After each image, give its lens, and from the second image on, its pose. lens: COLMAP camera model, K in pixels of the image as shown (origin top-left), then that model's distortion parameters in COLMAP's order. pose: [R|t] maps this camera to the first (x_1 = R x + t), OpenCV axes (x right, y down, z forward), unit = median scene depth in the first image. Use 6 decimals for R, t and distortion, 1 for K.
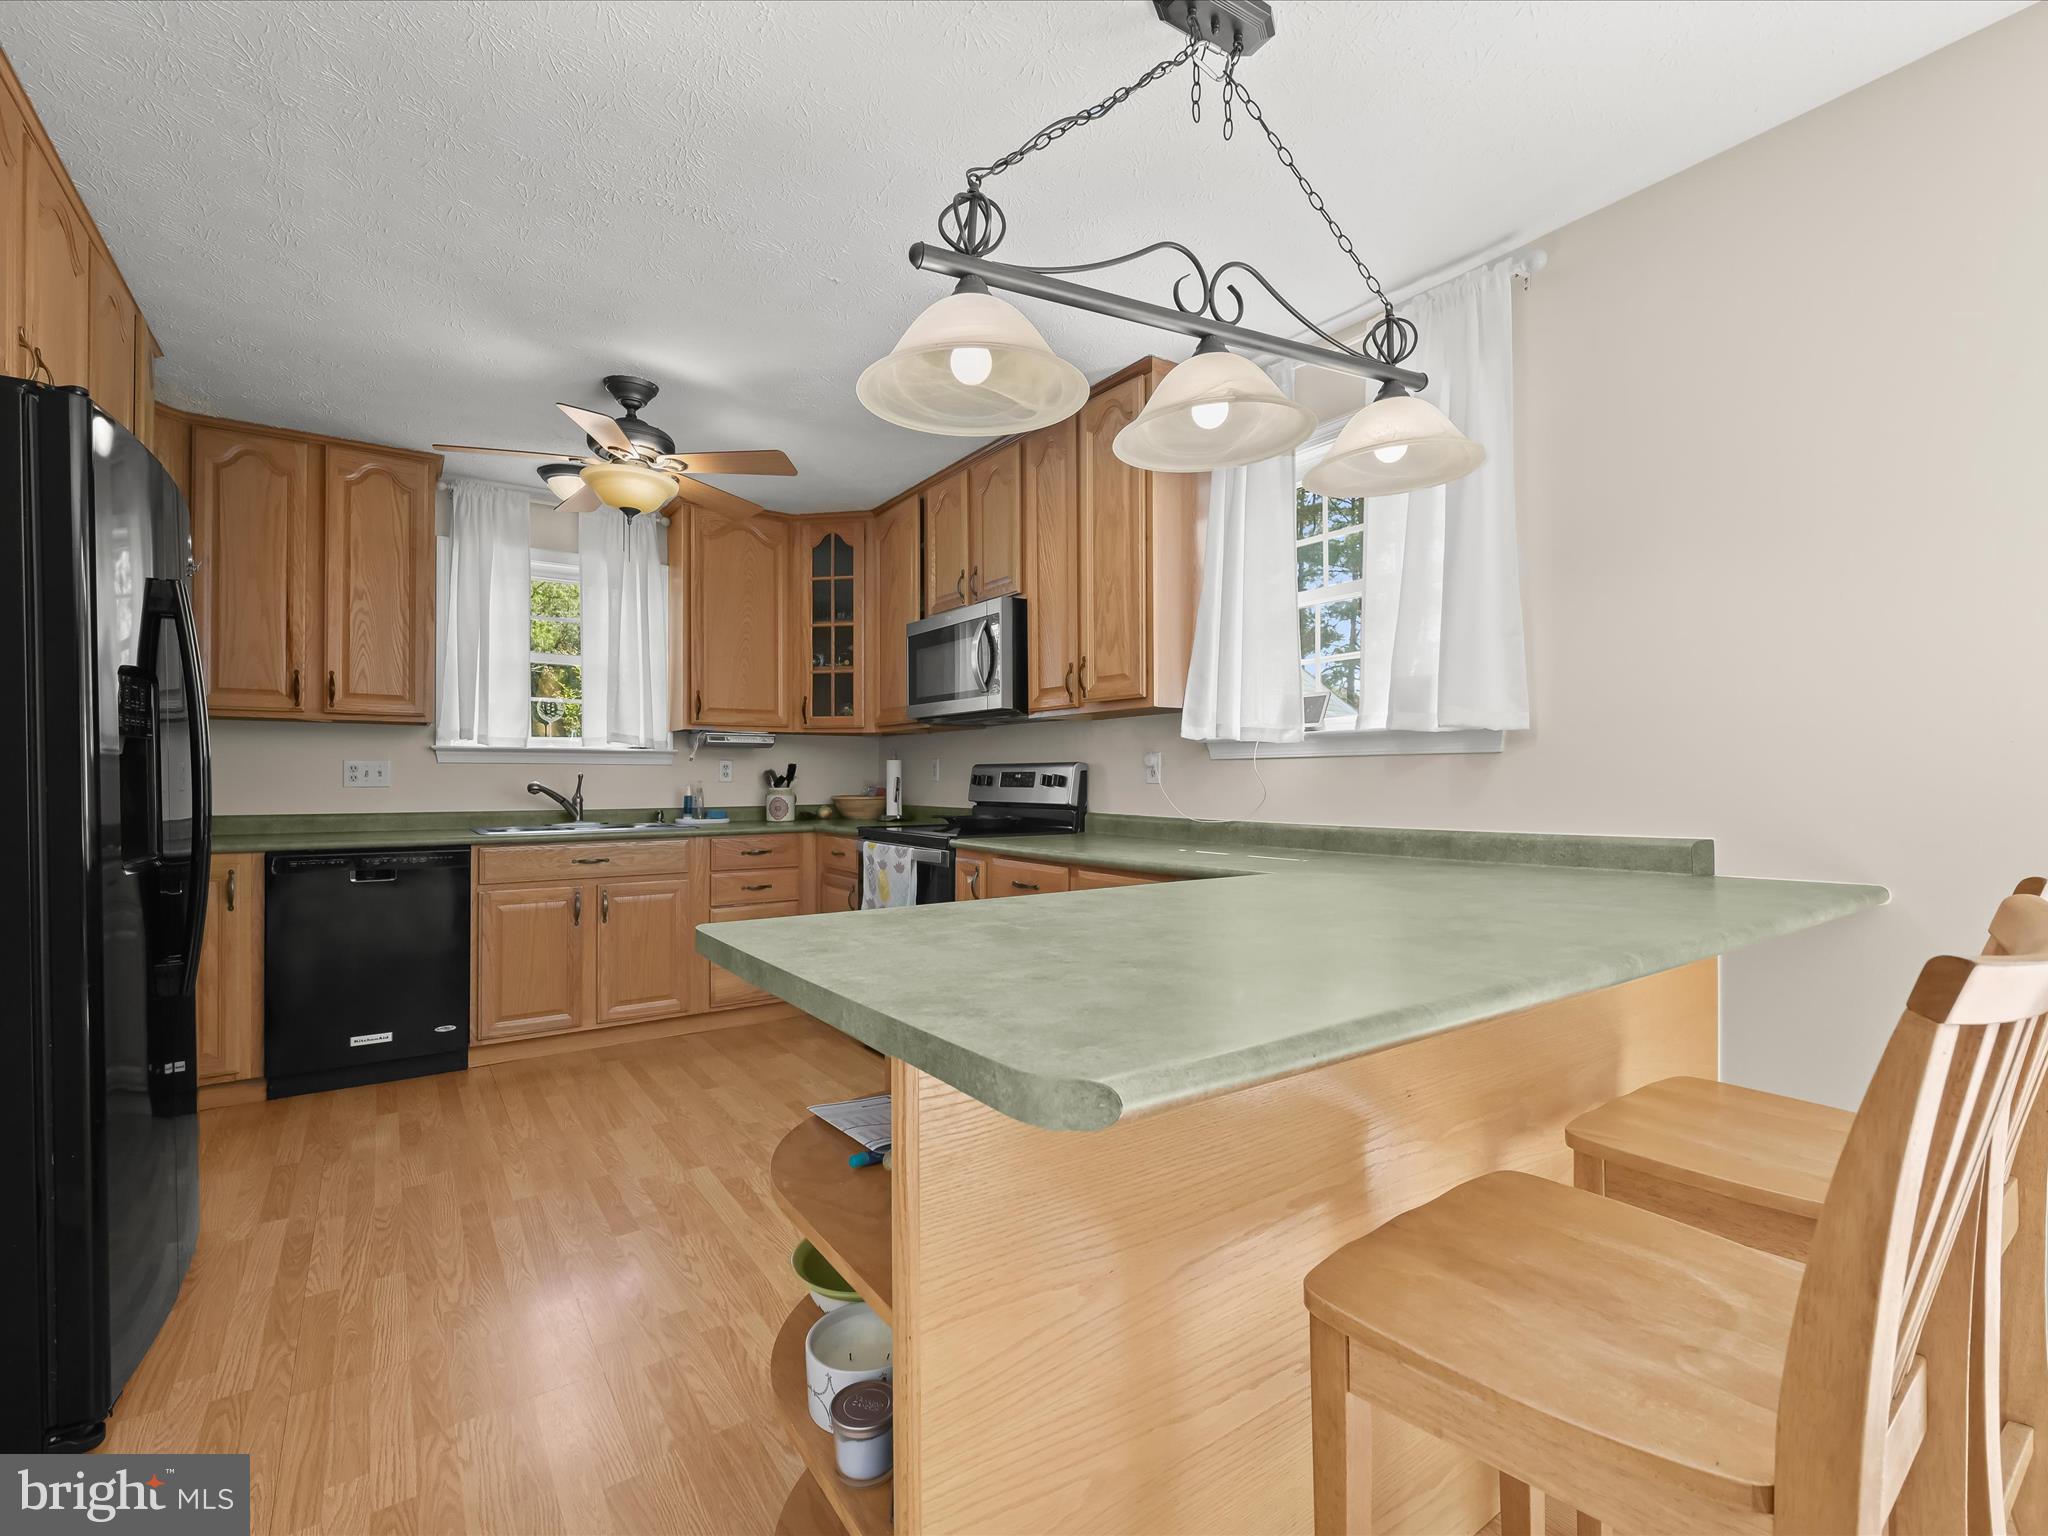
lens RADIAL K [[929.0, 0, 1024.0], [0, 929.0, 768.0], [0, 0, 1]] dist [0.000036, -0.000194]
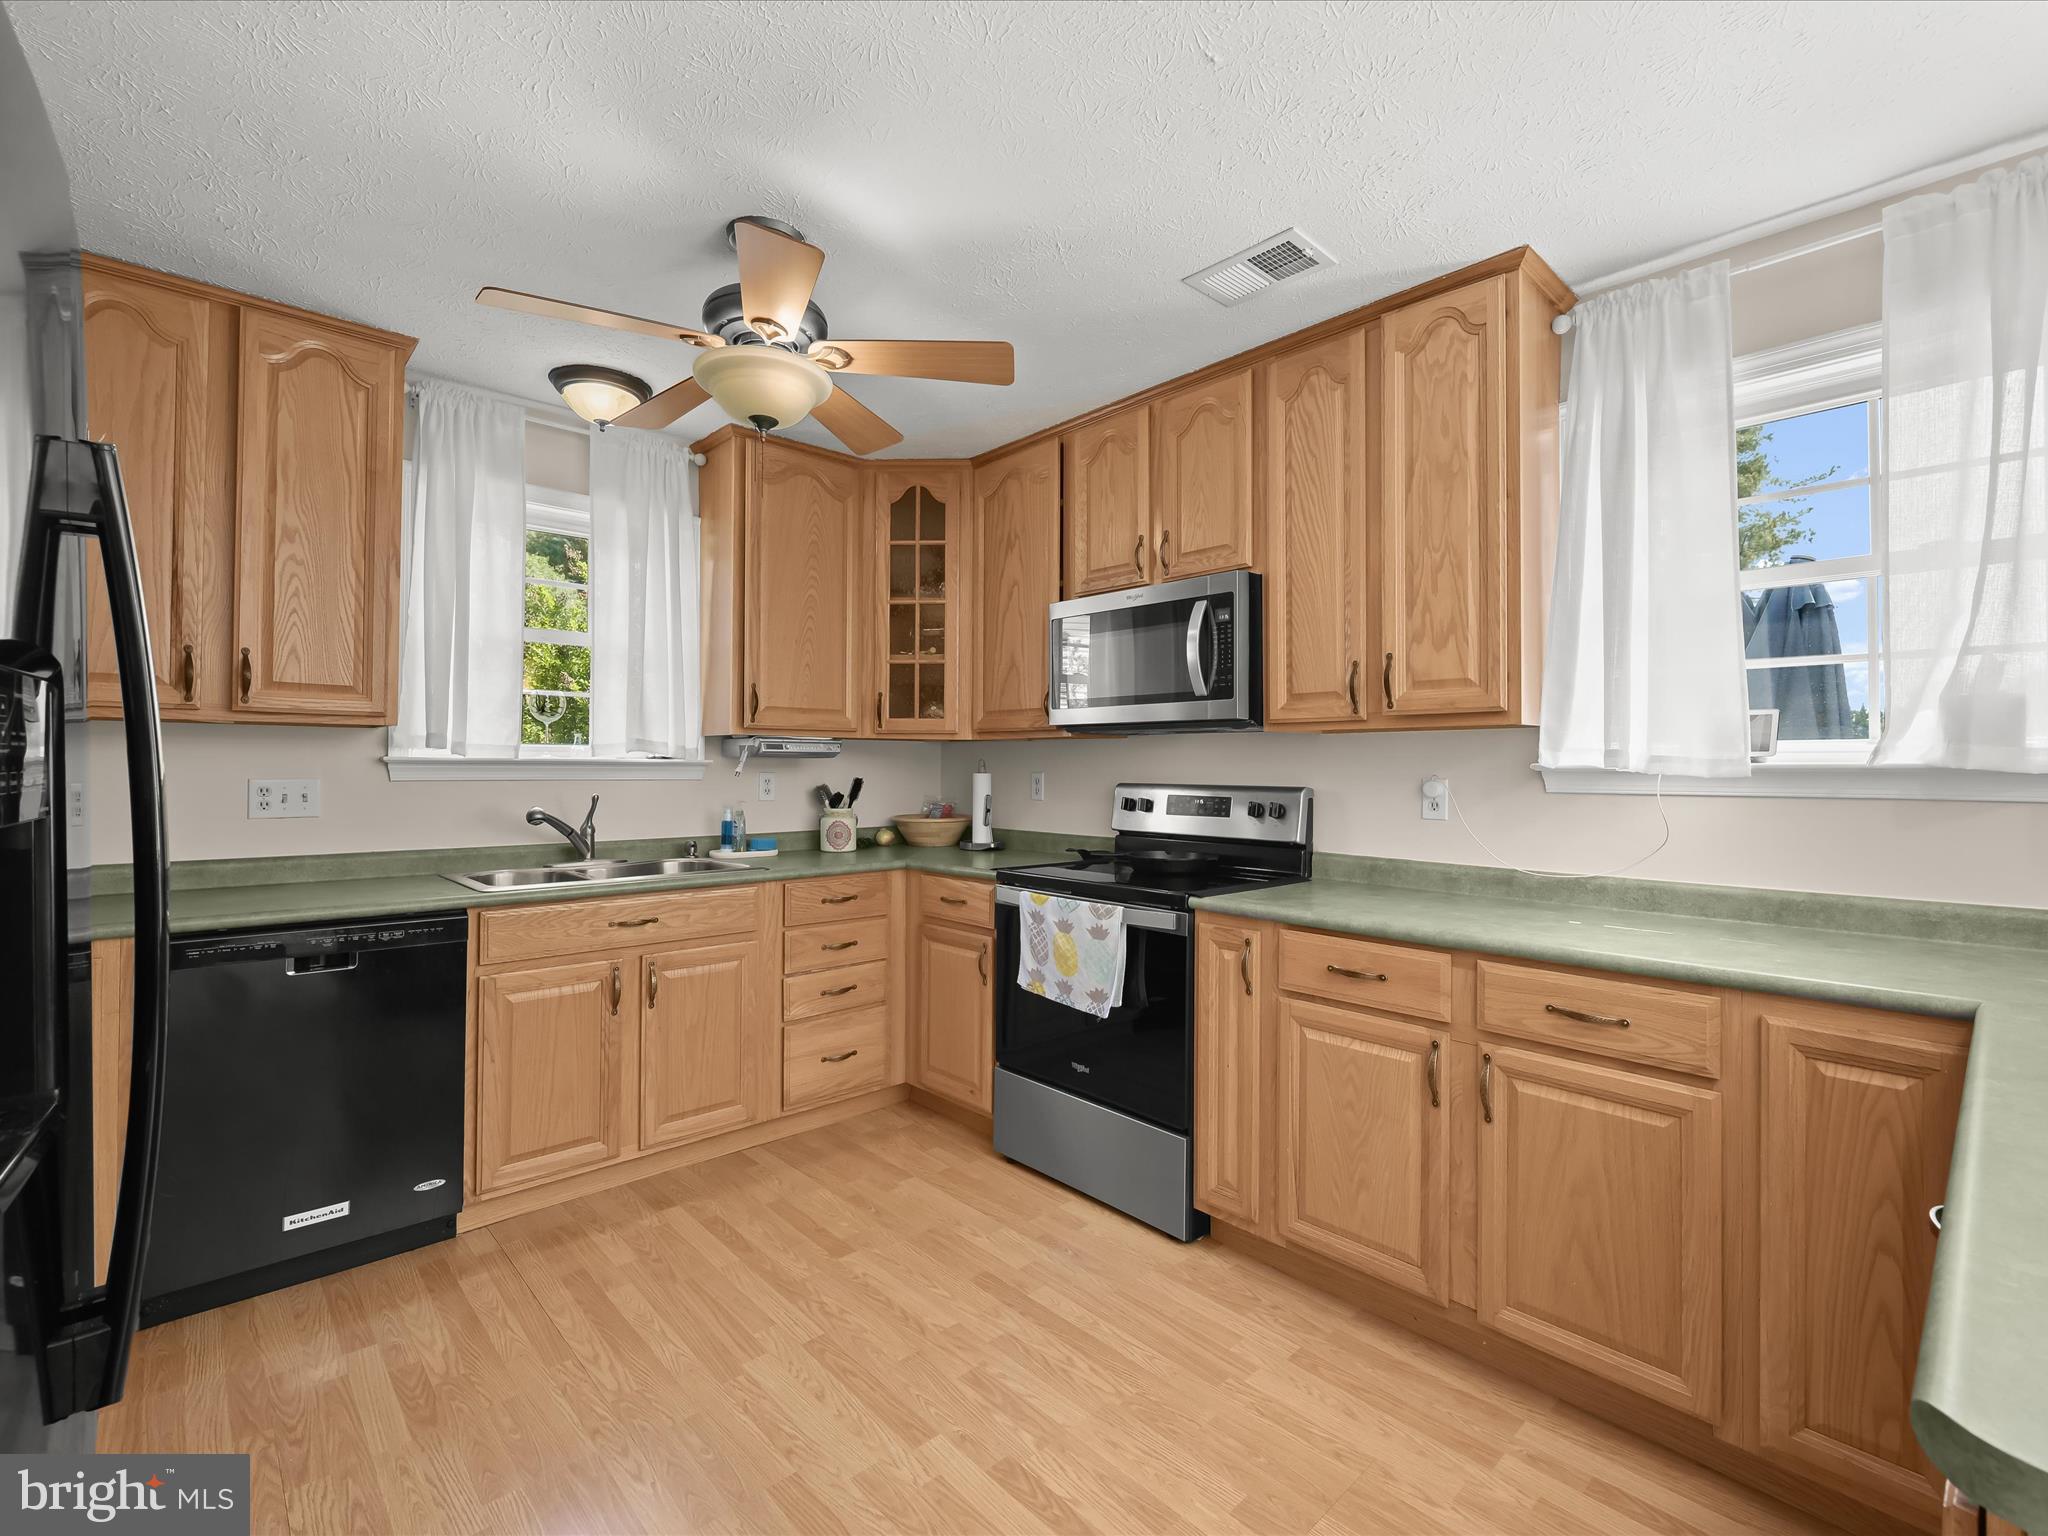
lens RADIAL K [[924.7, 0, 1021.9], [0, 924.7, 750.0], [0, 0, 1]] dist [-0.002988, -0.000280]
pose [[0.989985, 0.007830, 0.140957, -0.272185], [-0.007005, 0.999955, -0.006348, -0.029571], [-0.141001, 0.005297, 0.989995, 0.256347]]
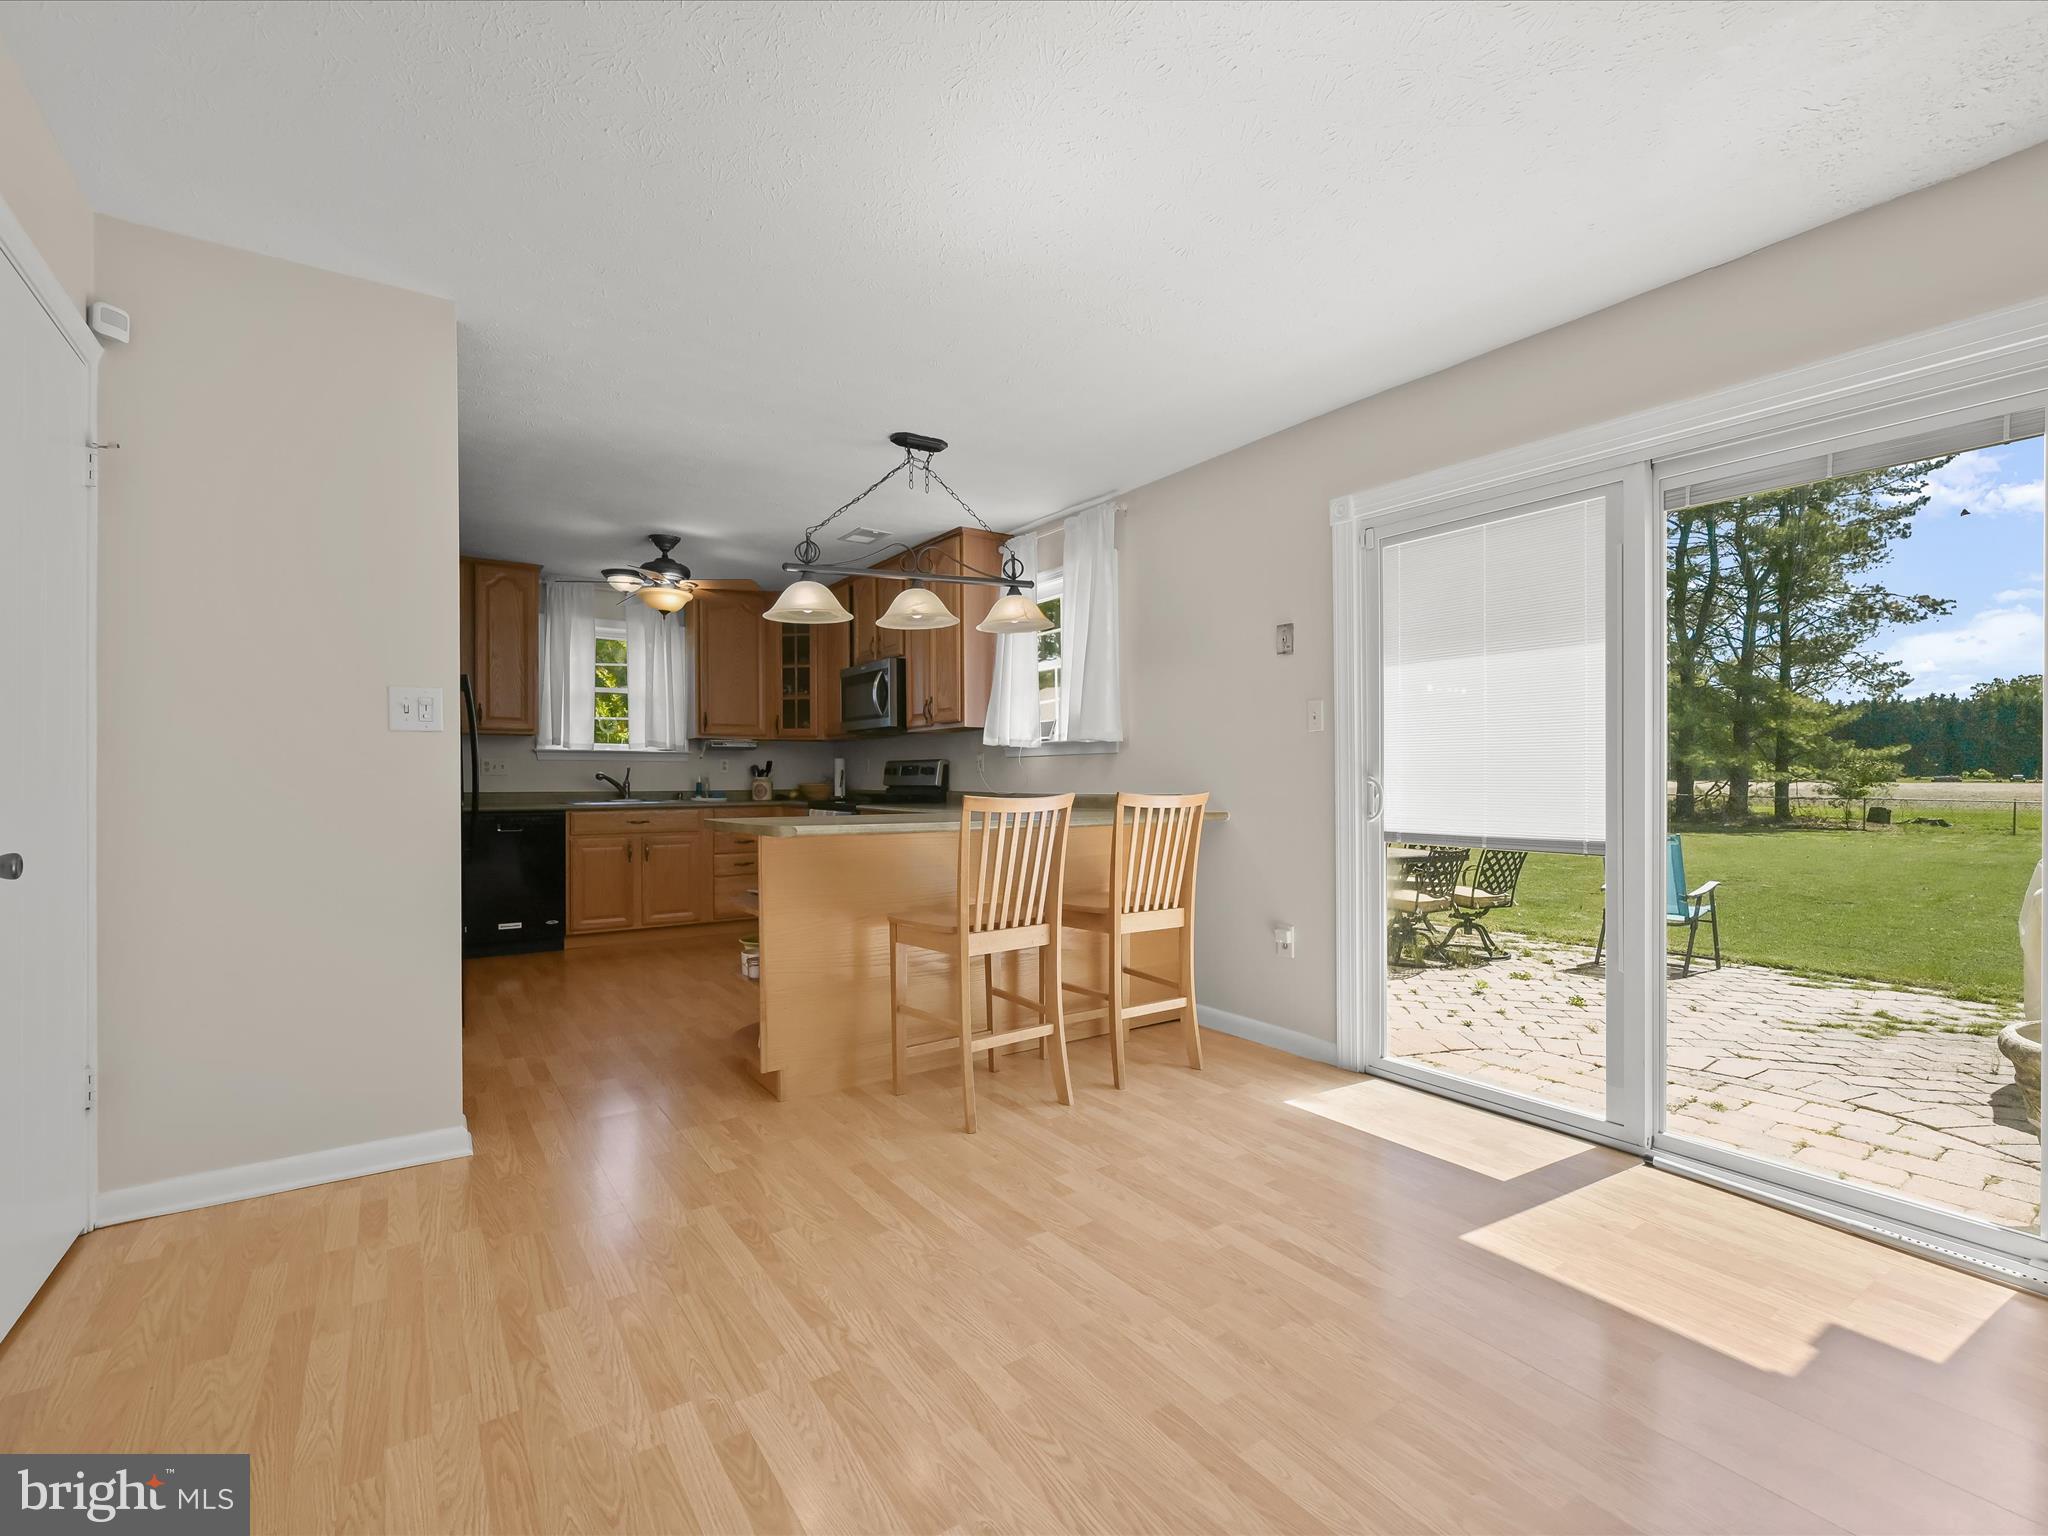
lens RADIAL K [[956.0, 0, 1032.9], [0, 956.0, 779.5], [0, 0, 1]] dist [0.002309, 0.000114]
pose [[0.999959, -0.001105, -0.008996, 0.220515], [0.001205, 0.999937, 0.011121, 0.010619], [0.008984, -0.011131, 0.999898, -0.620405]]
